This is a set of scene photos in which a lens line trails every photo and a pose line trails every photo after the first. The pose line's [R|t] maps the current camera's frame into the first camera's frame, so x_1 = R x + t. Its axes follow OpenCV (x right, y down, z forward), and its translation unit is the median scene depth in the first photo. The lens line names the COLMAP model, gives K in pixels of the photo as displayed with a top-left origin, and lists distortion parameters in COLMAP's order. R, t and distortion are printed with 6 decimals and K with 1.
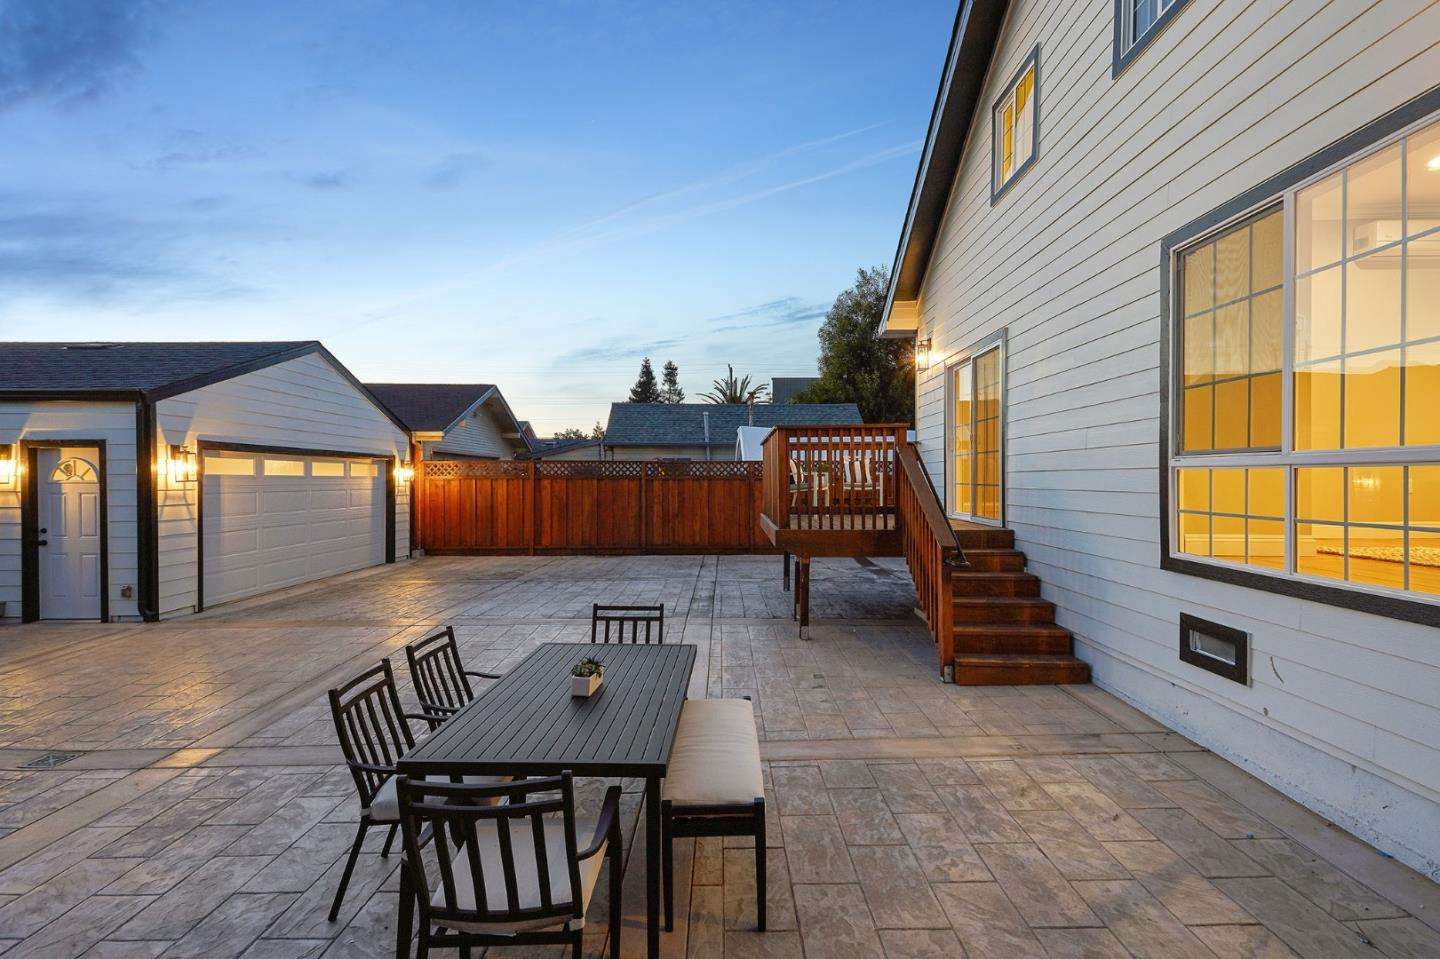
lens RADIAL K [[665.5, 0, 717.3], [0, 665.5, 482.1], [0, 0, 1]] dist [0.064438, -0.030326]
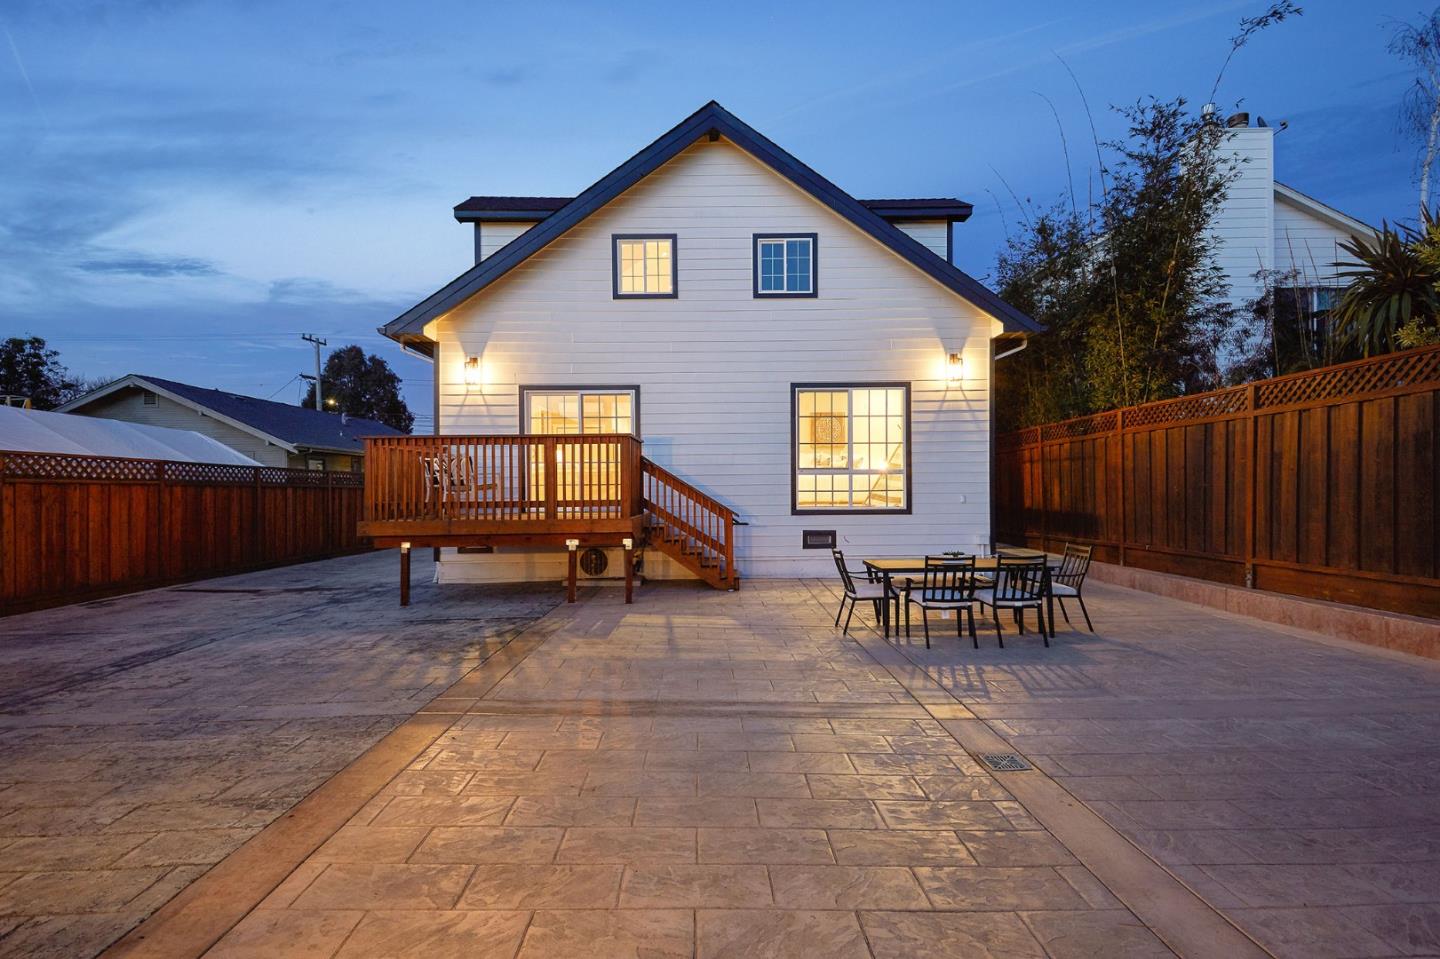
lens RADIAL K [[665.5, 0, 717.3], [0, 665.5, 482.1], [0, 0, 1]] dist [0.064438, -0.030326]
pose [[-0.022462, 0.013674, 0.999654, -1.779319], [0.013446, 0.999820, -0.013374, 0.036100], [-0.999657, 0.013141, -0.022642, 1.332691]]
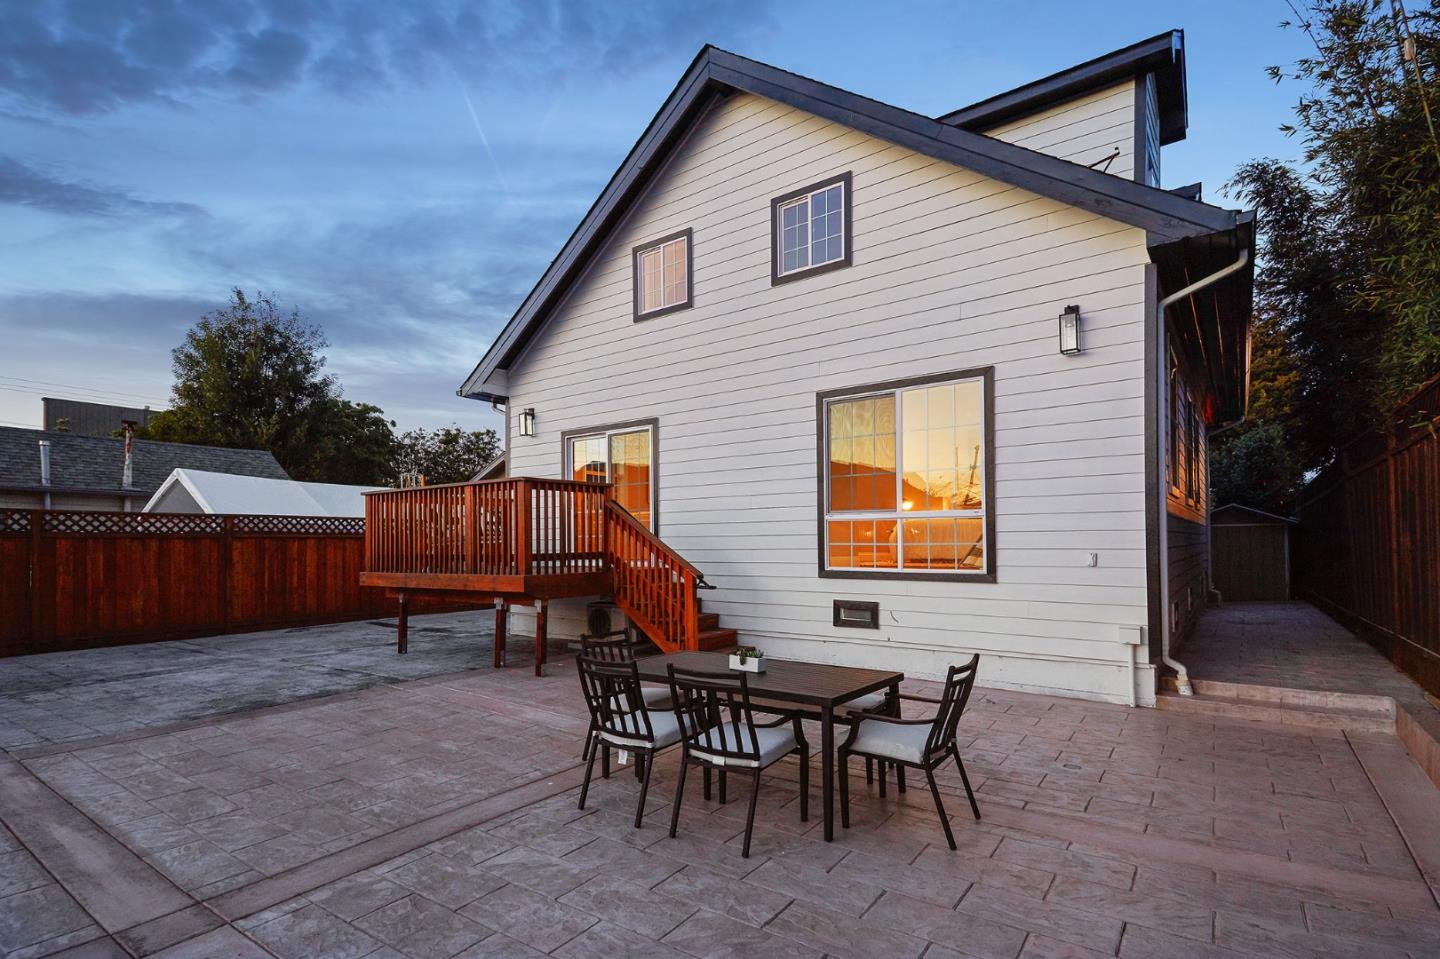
lens RADIAL K [[699.1, 0, 714.6], [0, 699.1, 528.4], [0, 0, 1]] dist [0.022250, -0.000397]
pose [[0.578190, 0.013457, 0.815791, -0.989752], [0.012291, 0.999607, -0.025200, 0.042261], [-0.815810, 0.024597, 0.577797, 0.172679]]
